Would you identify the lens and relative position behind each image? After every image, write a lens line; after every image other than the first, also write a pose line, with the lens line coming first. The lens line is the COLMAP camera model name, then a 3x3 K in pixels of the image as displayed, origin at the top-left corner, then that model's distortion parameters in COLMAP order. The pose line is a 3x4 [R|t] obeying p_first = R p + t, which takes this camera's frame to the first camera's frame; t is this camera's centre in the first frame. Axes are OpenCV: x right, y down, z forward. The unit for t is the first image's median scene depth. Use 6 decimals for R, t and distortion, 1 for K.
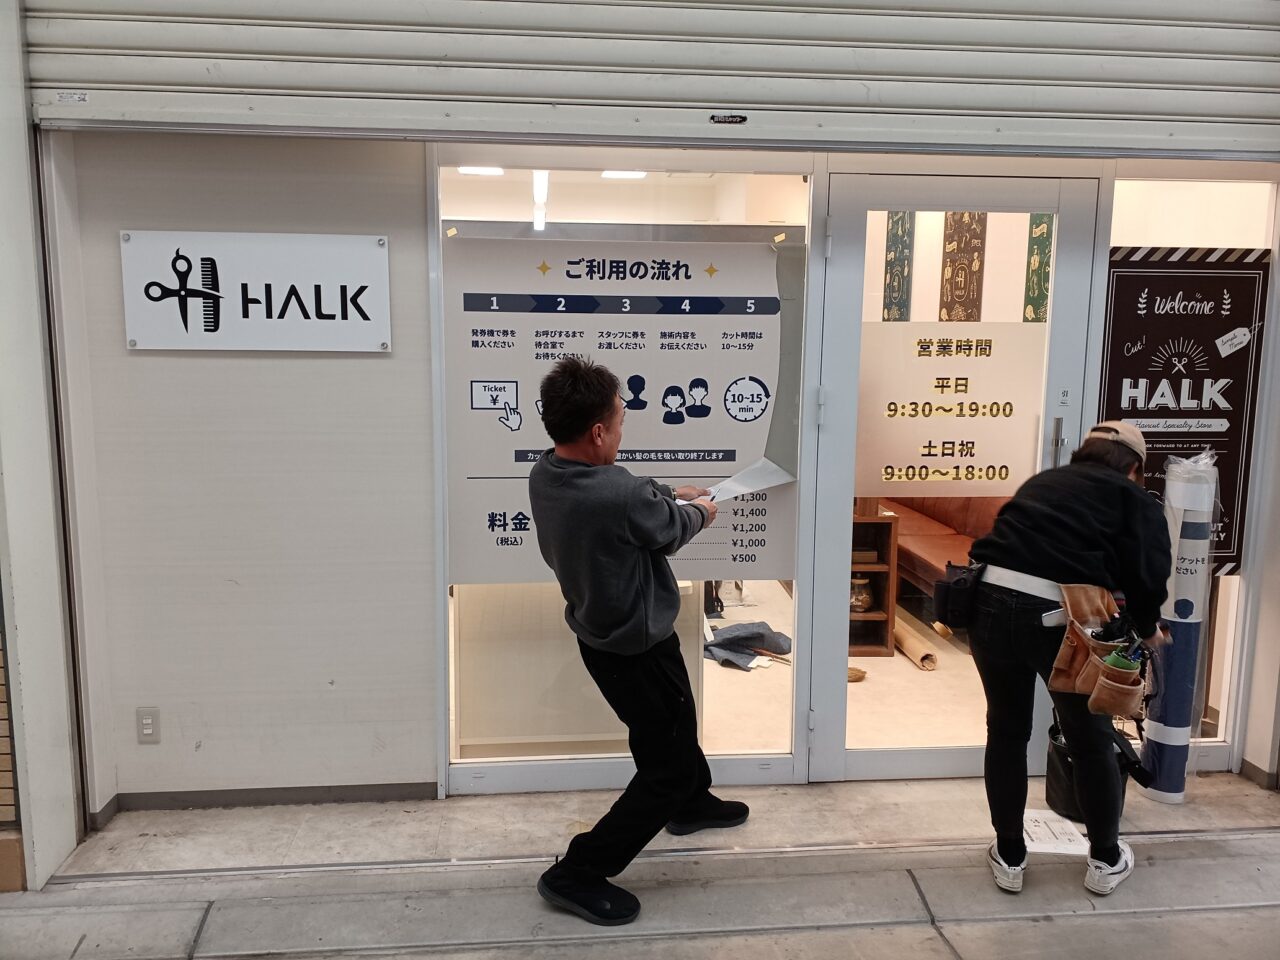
lens RADIAL K [[1012.4, 0, 638.6], [0, 1012.4, 508.5], [0, 0, 1]] dist [0.049521, -0.068844]
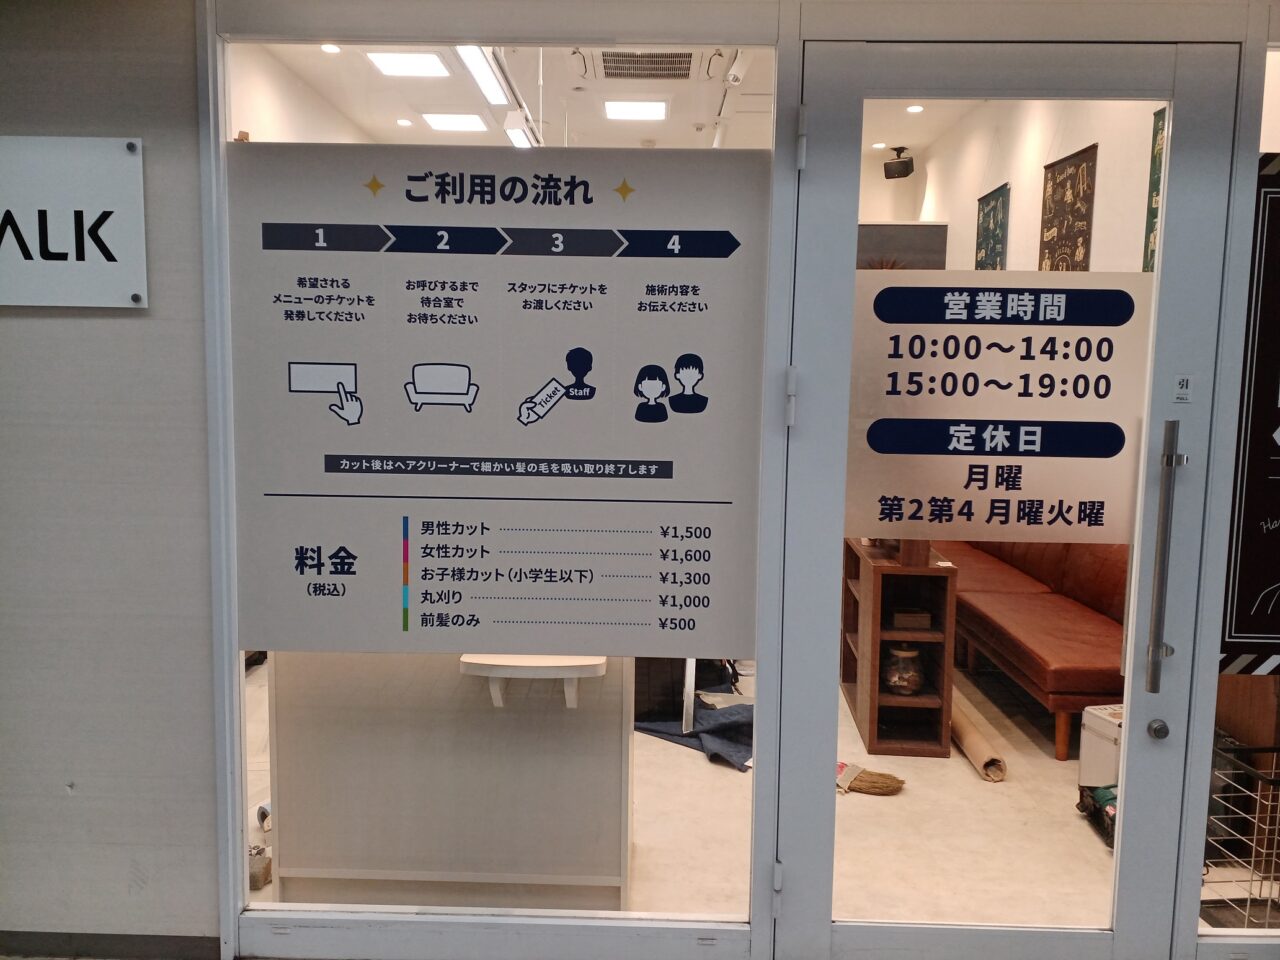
lens RADIAL K [[1012.4, 0, 637.7], [0, 1012.4, 508.7], [0, 0, 1]] dist [0.049521, -0.068844]
pose [[0.993267, 0.020926, -0.113941, 0.156631], [-0.025616, 0.998877, -0.039854, -0.000021], [0.112979, 0.042504, 0.992688, 0.340066]]
